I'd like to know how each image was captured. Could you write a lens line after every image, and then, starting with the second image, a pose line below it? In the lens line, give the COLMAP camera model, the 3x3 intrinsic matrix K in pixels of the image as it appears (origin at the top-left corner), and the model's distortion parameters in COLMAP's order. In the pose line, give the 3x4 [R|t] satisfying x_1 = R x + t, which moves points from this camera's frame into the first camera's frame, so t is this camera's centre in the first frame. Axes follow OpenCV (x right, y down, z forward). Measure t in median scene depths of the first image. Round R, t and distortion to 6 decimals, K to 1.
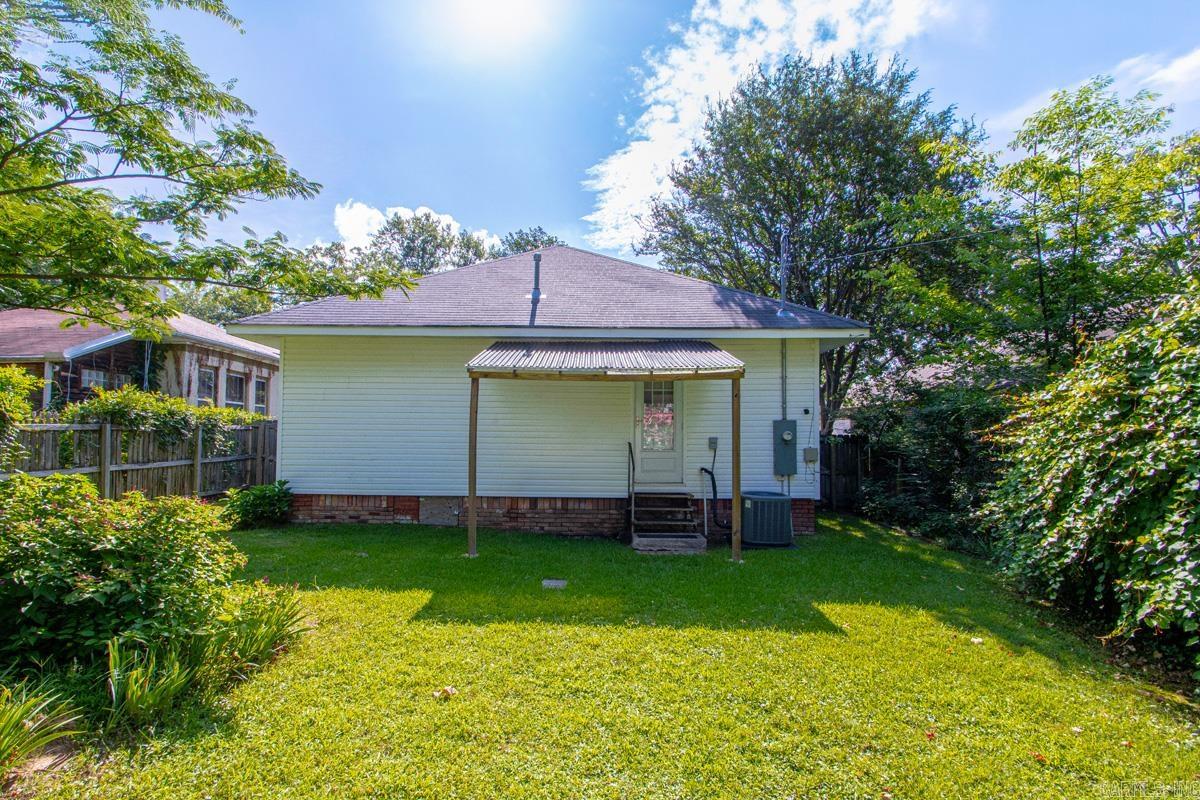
lens RADIAL K [[578.8, 0, 588.4], [0, 578.8, 415.7], [0, 0, 1]] dist [0.017695, -0.024345]
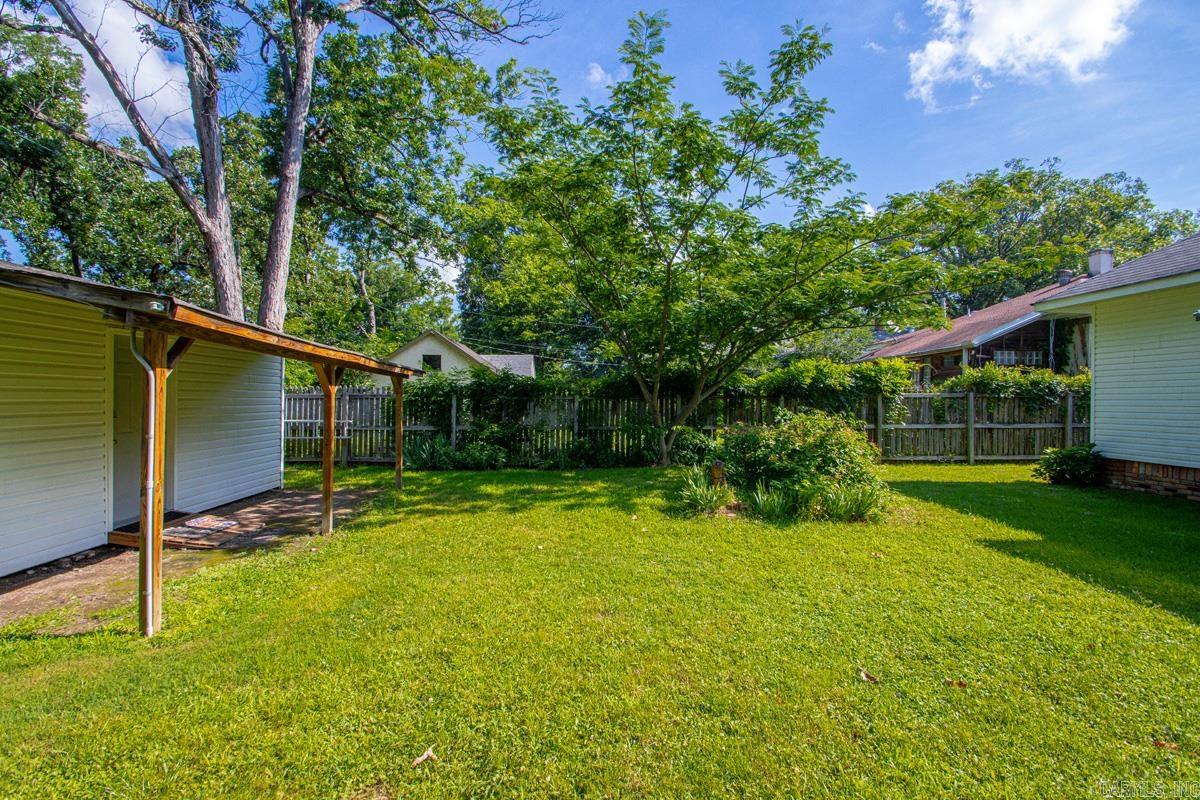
lens RADIAL K [[560.8, 0, 590.6], [0, 560.8, 399.0], [0, 0, 1]] dist [0.021647, -0.020465]
pose [[0.037160, -0.010267, -0.999257, 0.434112], [0.028094, 0.999563, -0.009226, 0.016006], [0.998914, -0.027730, 0.037432, 0.069335]]
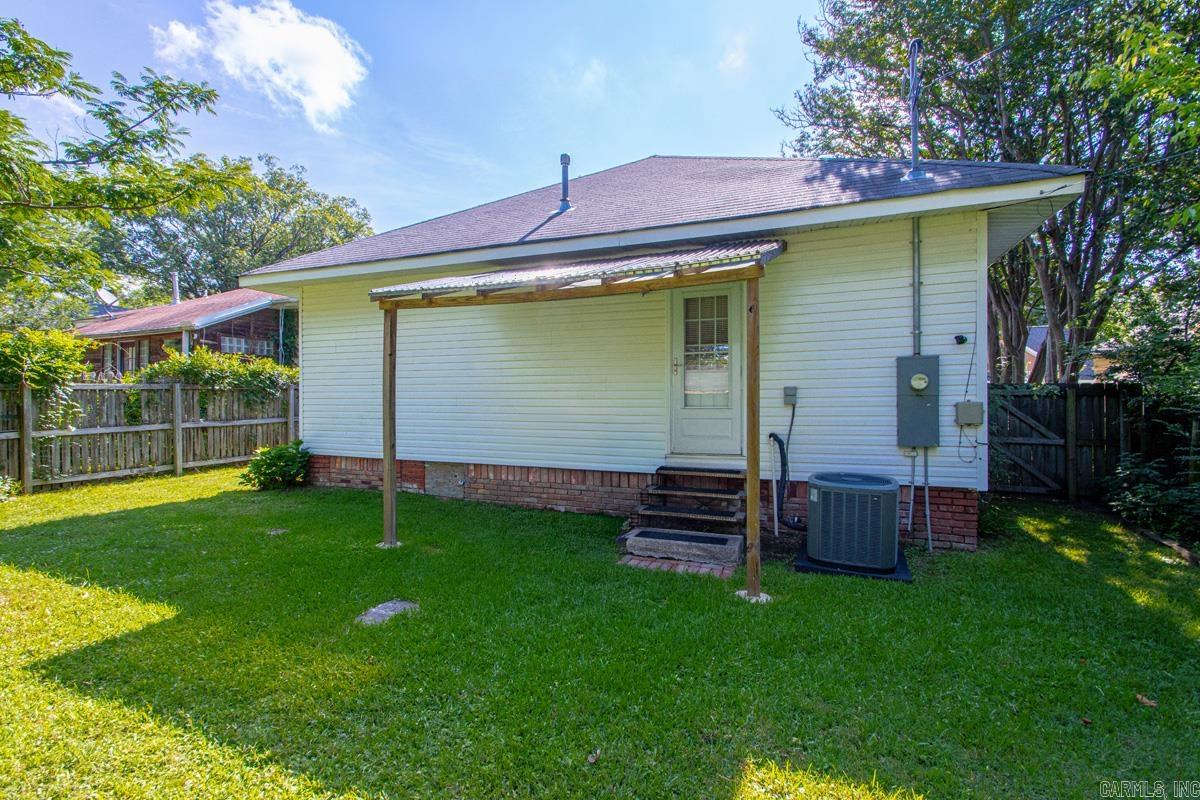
lens RADIAL K [[560.8, 0, 590.6], [0, 560.8, 399.0], [0, 0, 1]] dist [0.021647, -0.020465]
pose [[0.924406, -0.008335, -0.381319, 0.248561], [0.023001, 0.999160, 0.033920, 0.024593], [0.380716, -0.040126, 0.923821, 0.332497]]
